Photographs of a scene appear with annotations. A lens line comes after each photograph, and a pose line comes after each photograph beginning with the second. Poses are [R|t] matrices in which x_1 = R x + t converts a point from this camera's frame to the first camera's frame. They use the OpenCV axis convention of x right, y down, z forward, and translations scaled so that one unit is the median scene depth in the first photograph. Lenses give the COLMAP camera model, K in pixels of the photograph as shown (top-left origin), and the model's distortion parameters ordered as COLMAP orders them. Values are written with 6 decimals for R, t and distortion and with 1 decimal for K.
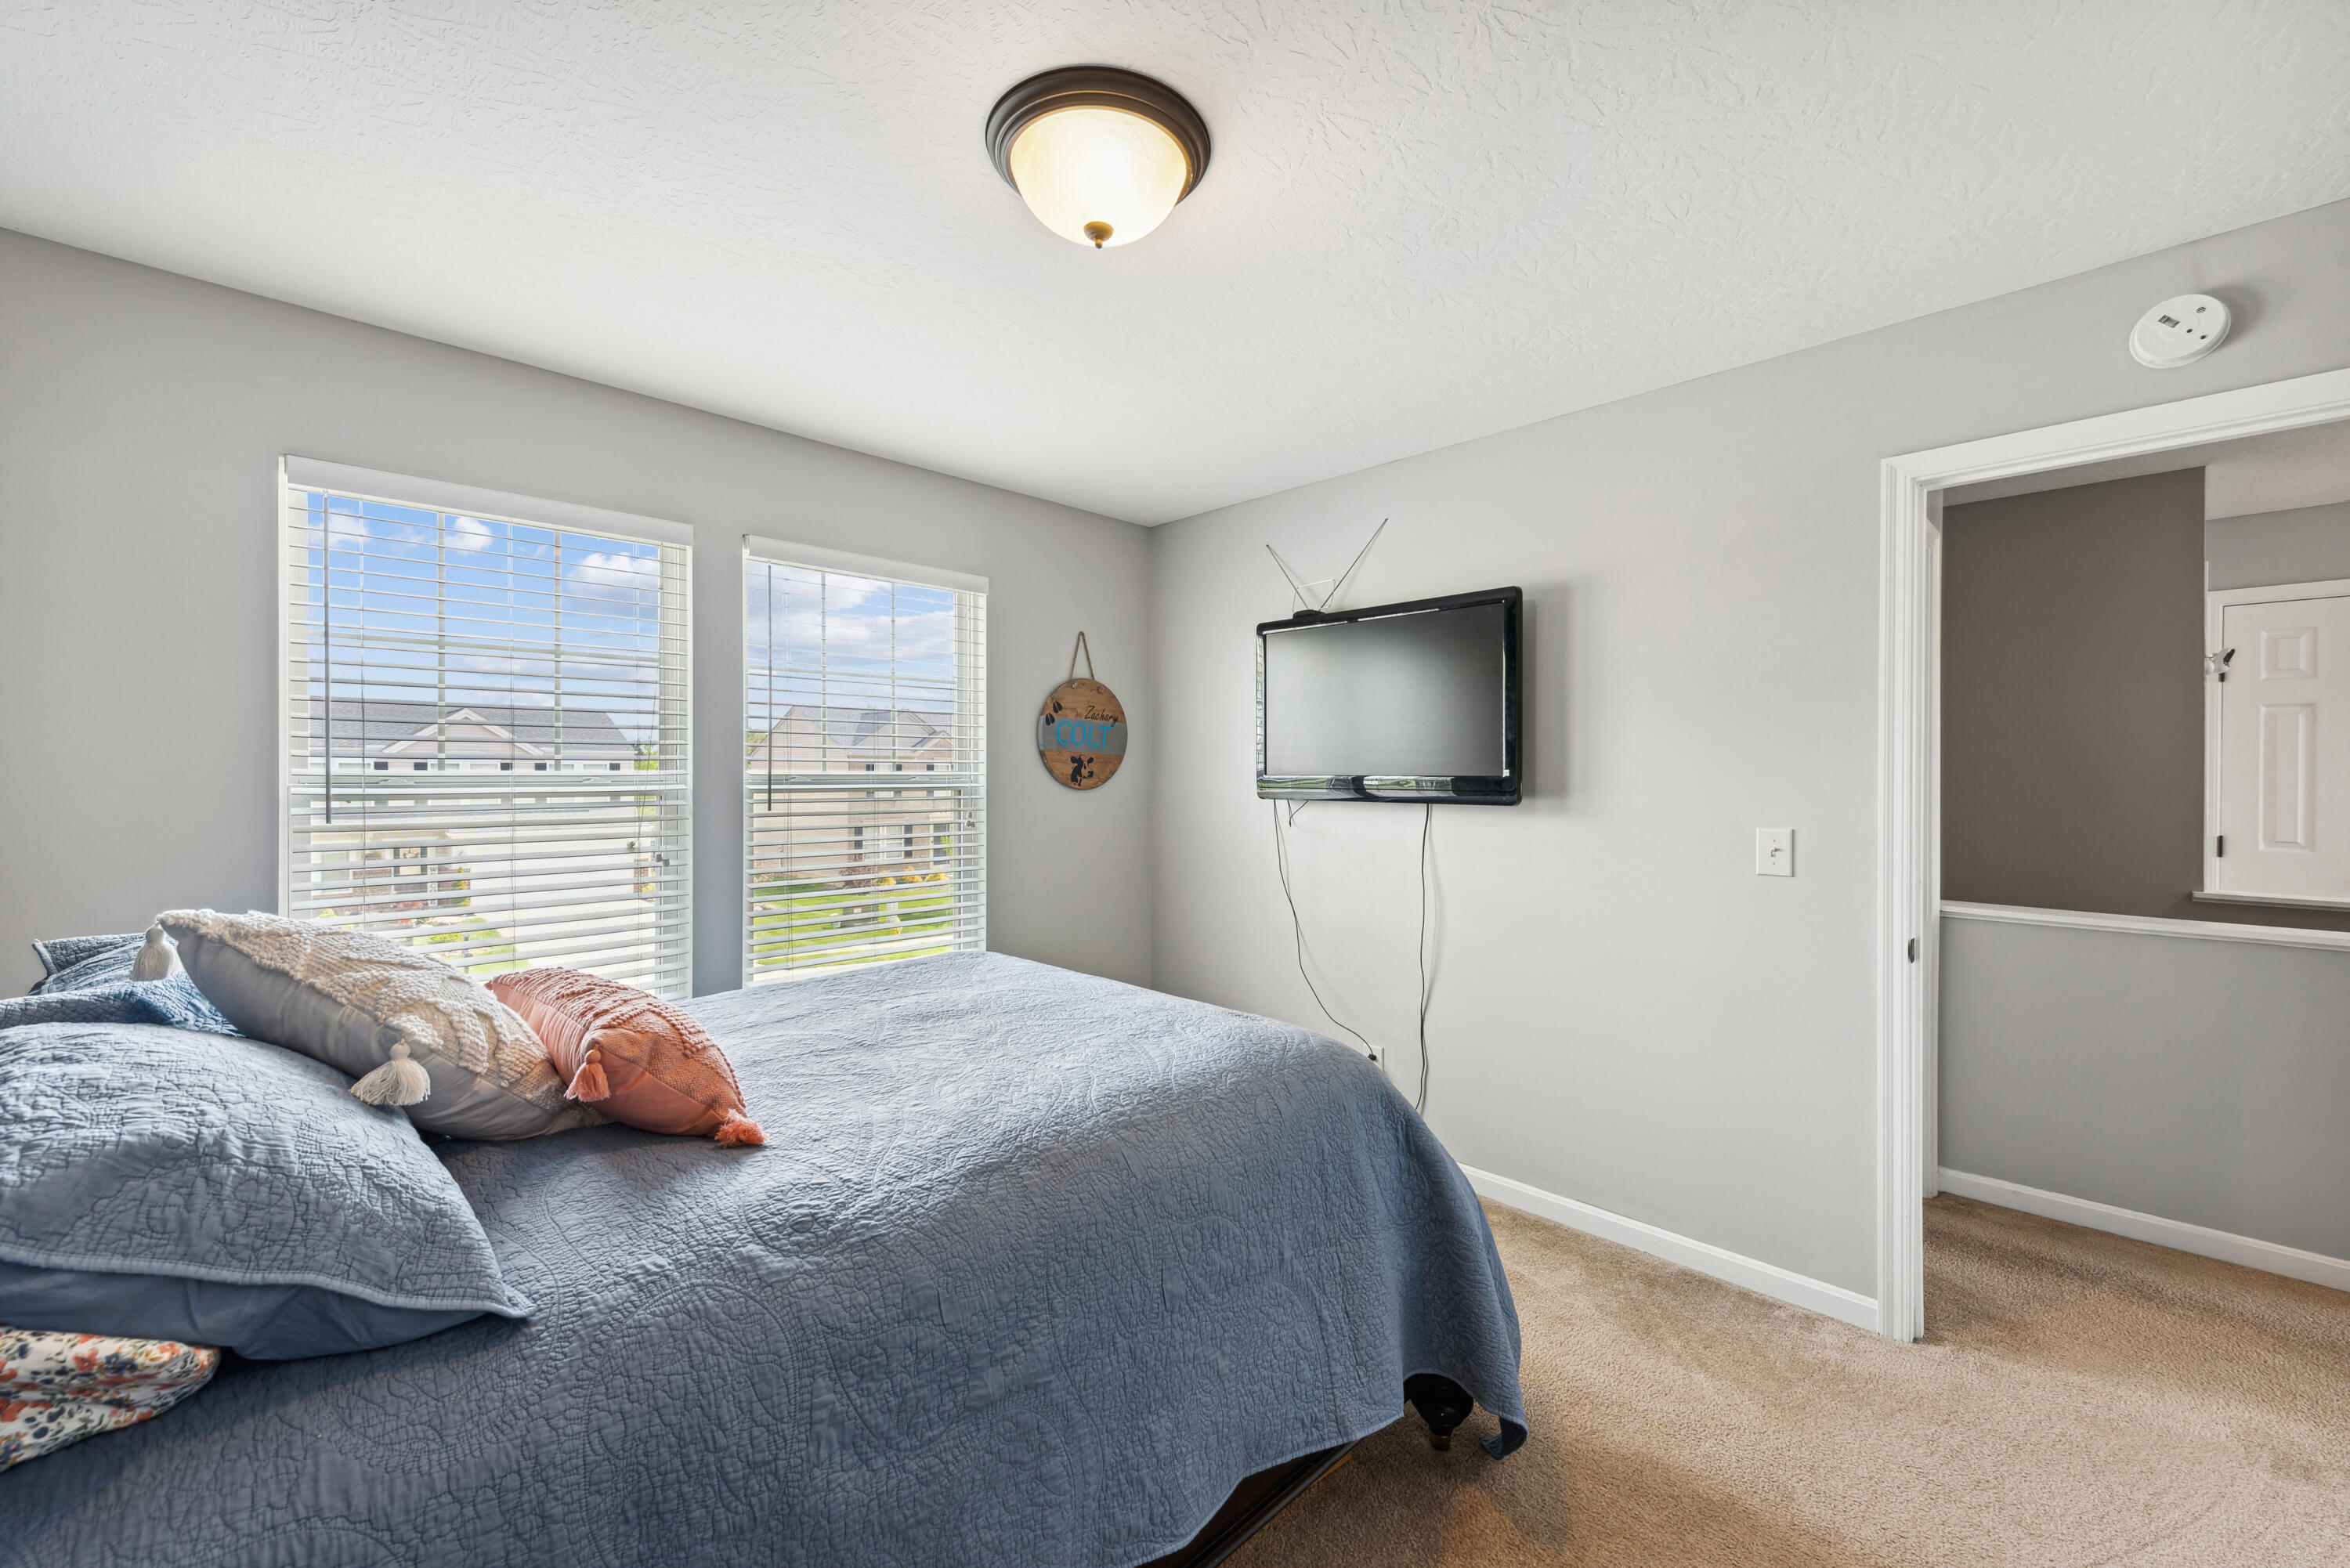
lens RADIAL K [[953.9, 0, 1166.4], [0, 953.9, 778.7], [0, 0, 1]] dist [0.012545, -0.000421]
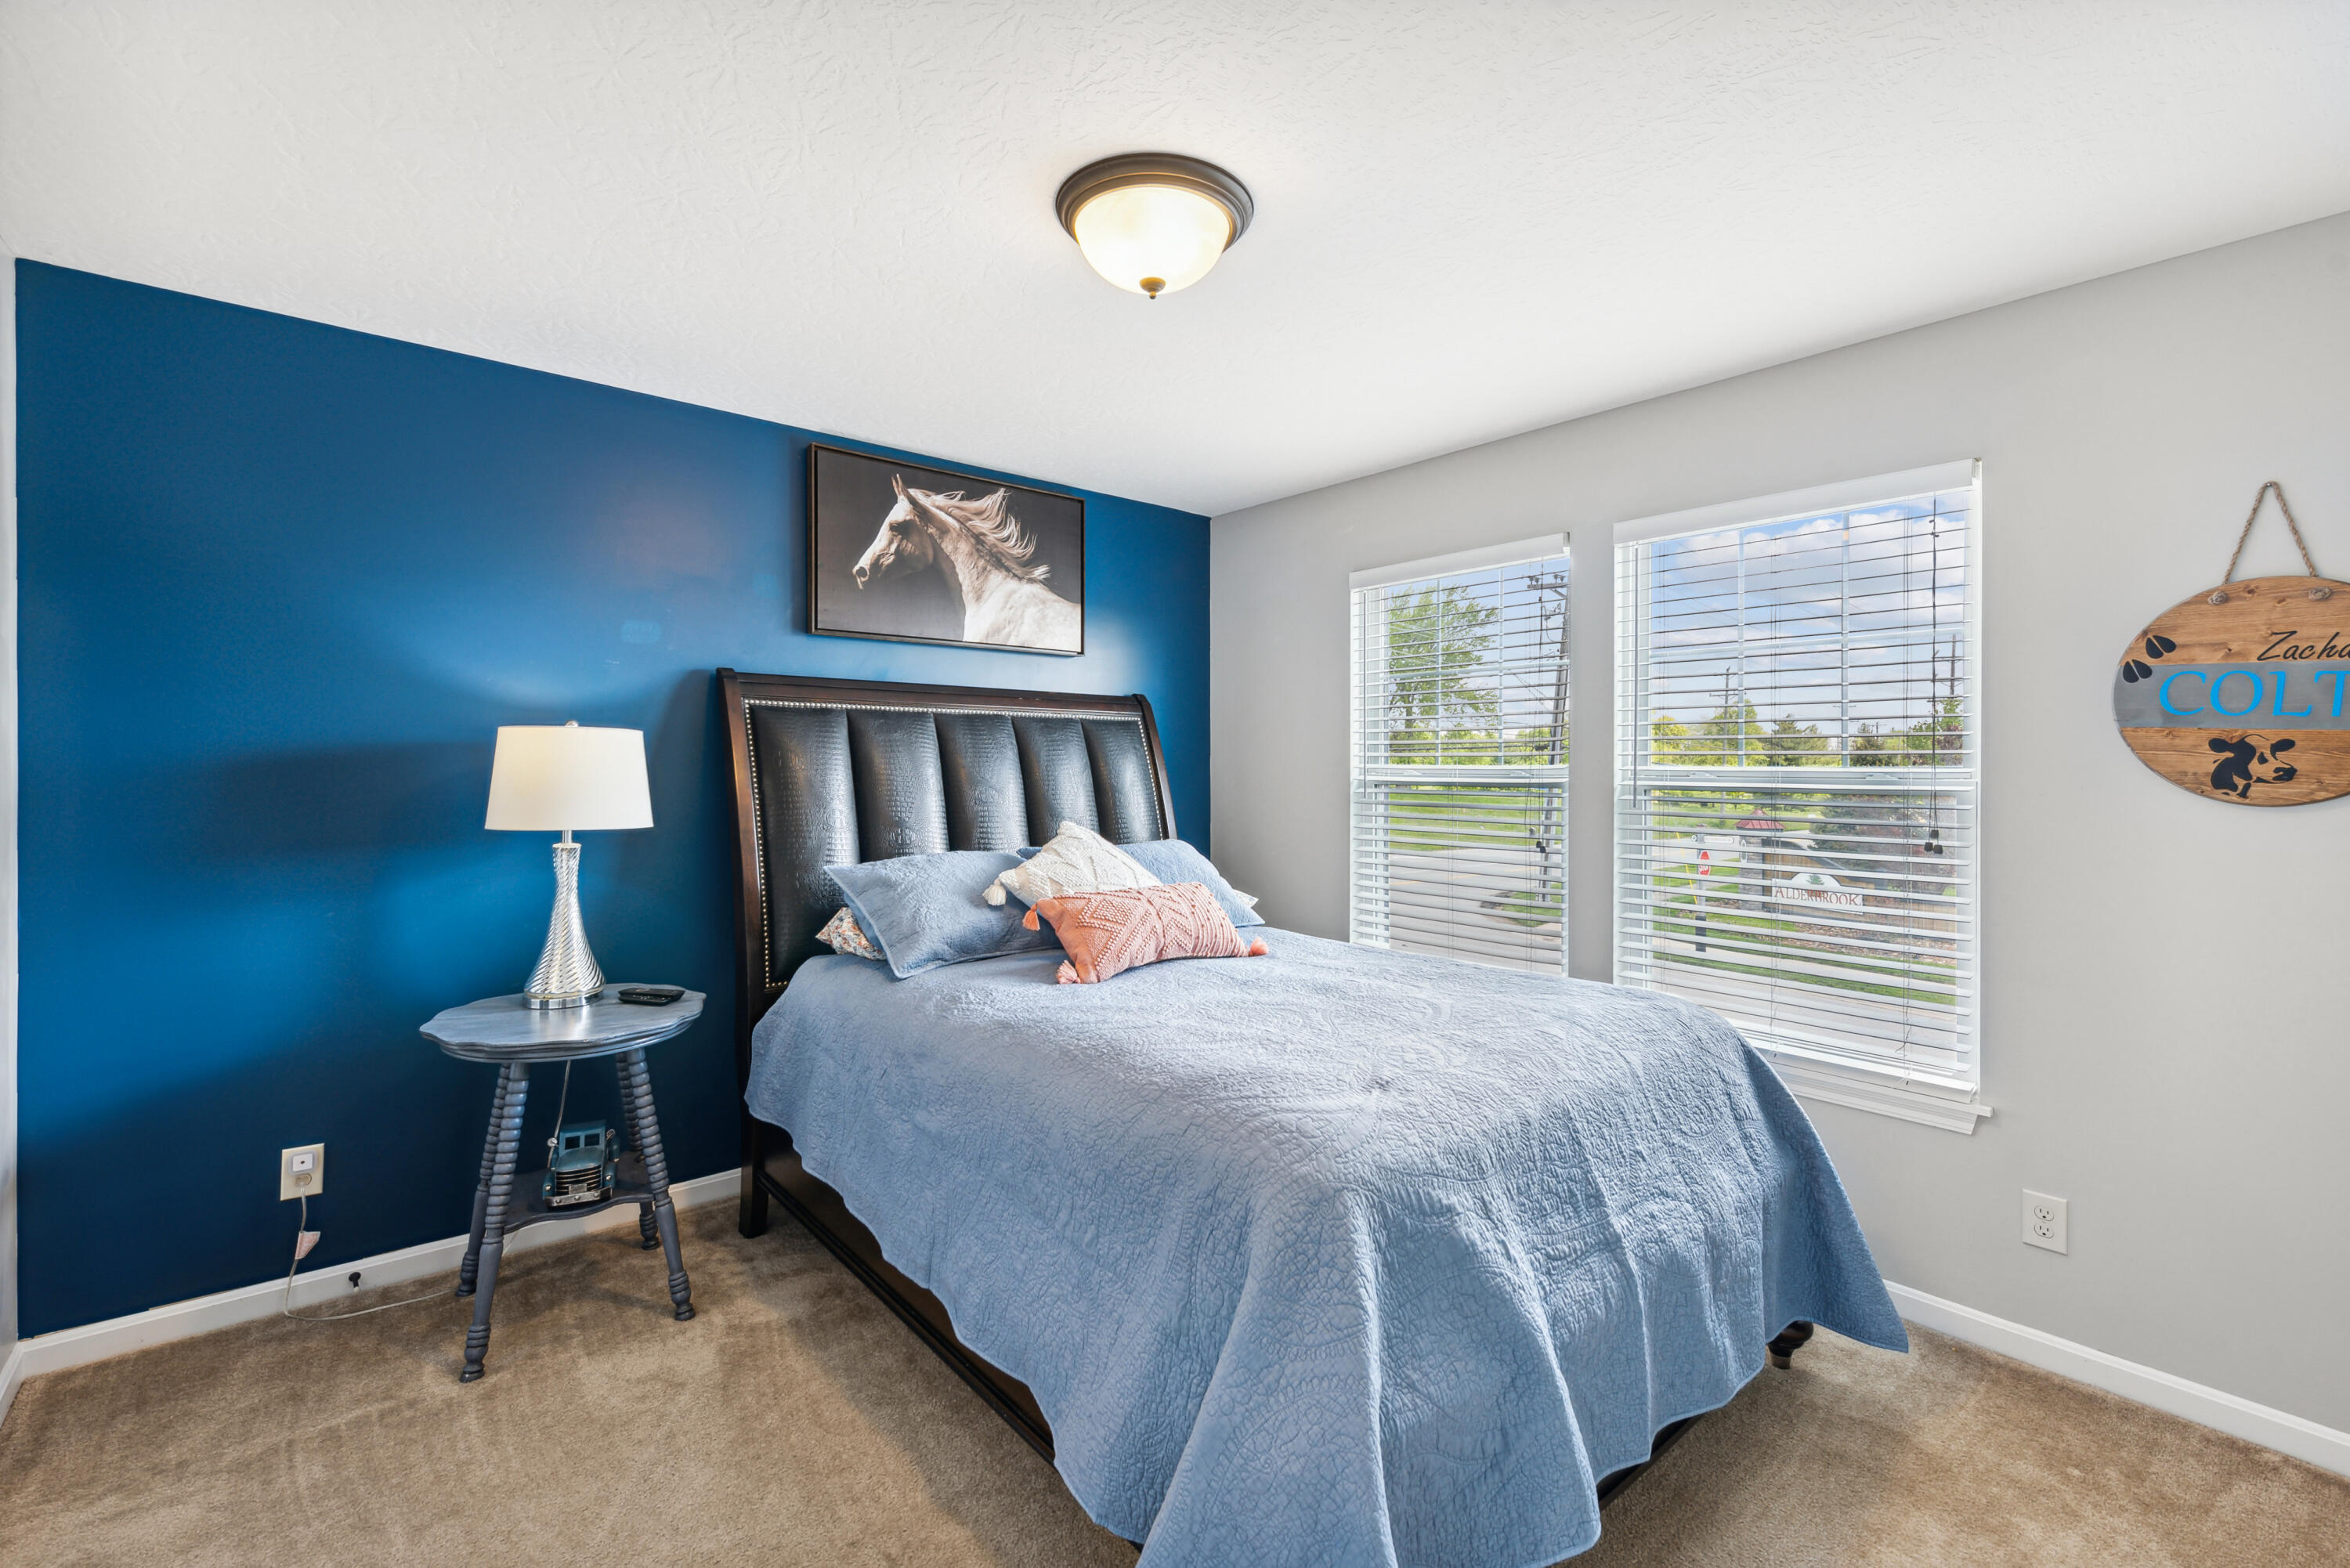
lens RADIAL K [[1065.1, 0, 1207.7], [0, 1065.1, 765.5], [0, 0, 1]] dist [0.033459, -0.000230]
pose [[-0.094466, 0.000414, -0.995528, 0.535511], [-0.010658, 0.999942, 0.001427, -0.004301], [0.995471, 0.010745, -0.094456, 0.534385]]
